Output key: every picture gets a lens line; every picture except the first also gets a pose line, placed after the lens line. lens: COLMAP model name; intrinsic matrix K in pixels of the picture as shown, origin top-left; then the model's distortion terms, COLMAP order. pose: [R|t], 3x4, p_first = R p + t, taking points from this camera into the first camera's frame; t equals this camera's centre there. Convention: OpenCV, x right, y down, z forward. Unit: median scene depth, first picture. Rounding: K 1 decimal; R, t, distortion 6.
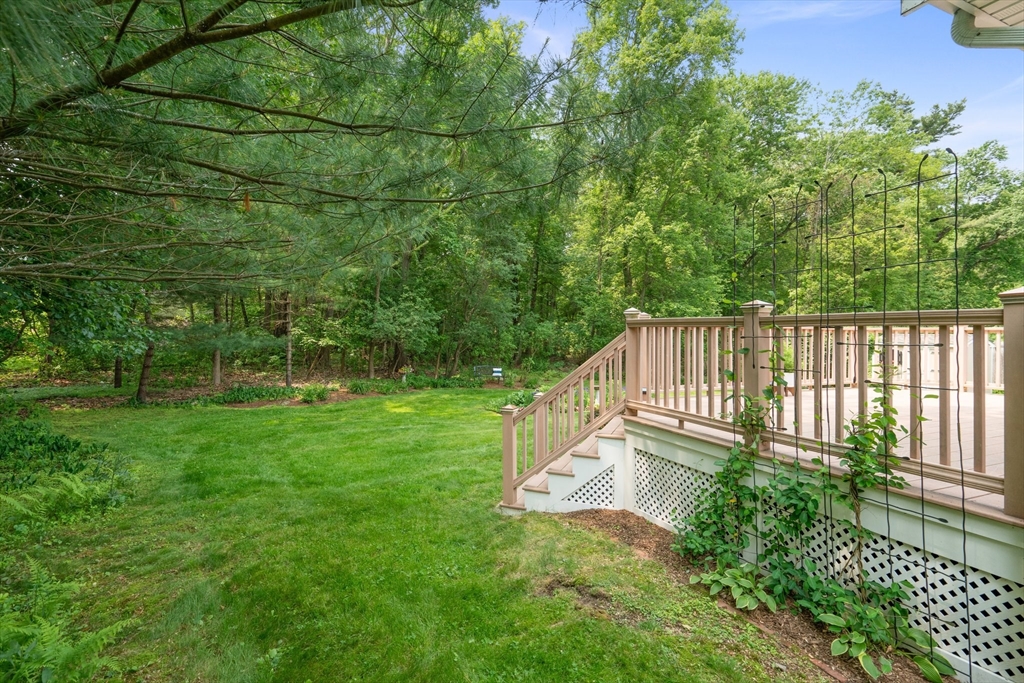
lens RADIAL K [[463.7, 0, 511.2], [0, 463.7, 331.4], [0, 0, 1]] dist [-0.000962, -0.001132]
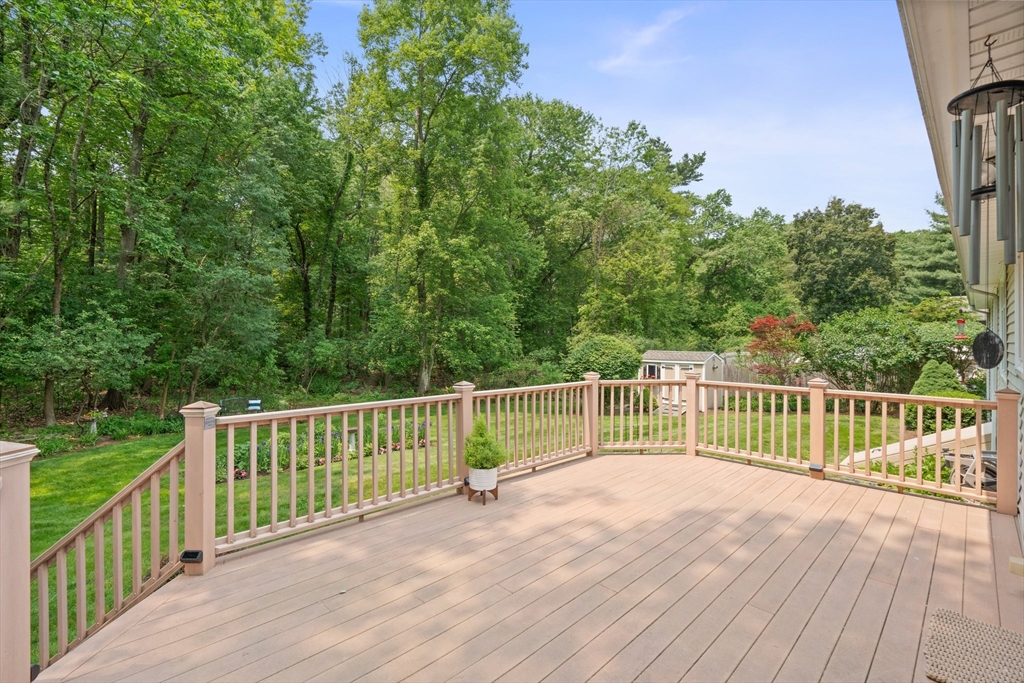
lens RADIAL K [[463.7, 0, 507.8], [0, 463.7, 346.7], [0, 0, 1]] dist [-0.000962, -0.001132]
pose [[0.932176, -0.016331, 0.361637, 0.056138], [0.012372, 0.999836, 0.013262, -0.012567], [-0.361795, -0.007889, 0.932224, 0.052765]]
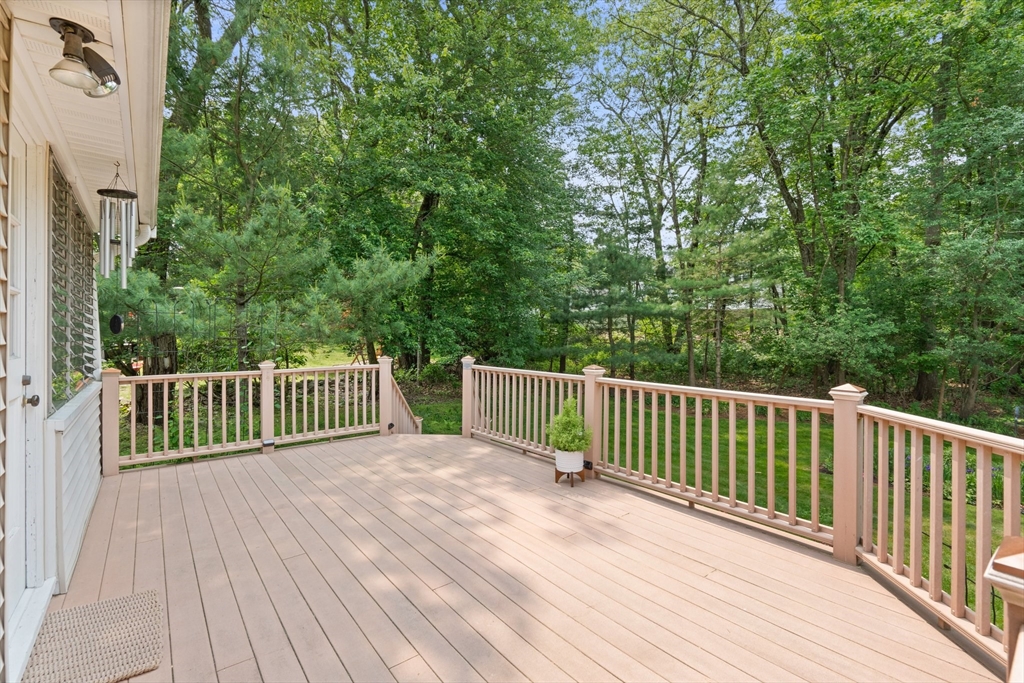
lens RADIAL K [[463.7, 0, 510.9], [0, 463.7, 339.3], [0, 0, 1]] dist [-0.000962, -0.001132]
pose [[0.247077, -0.002446, -0.968993, 0.948145], [0.009634, 0.999954, -0.000068, 0.008505], [0.968948, -0.009318, 0.247089, 0.462862]]
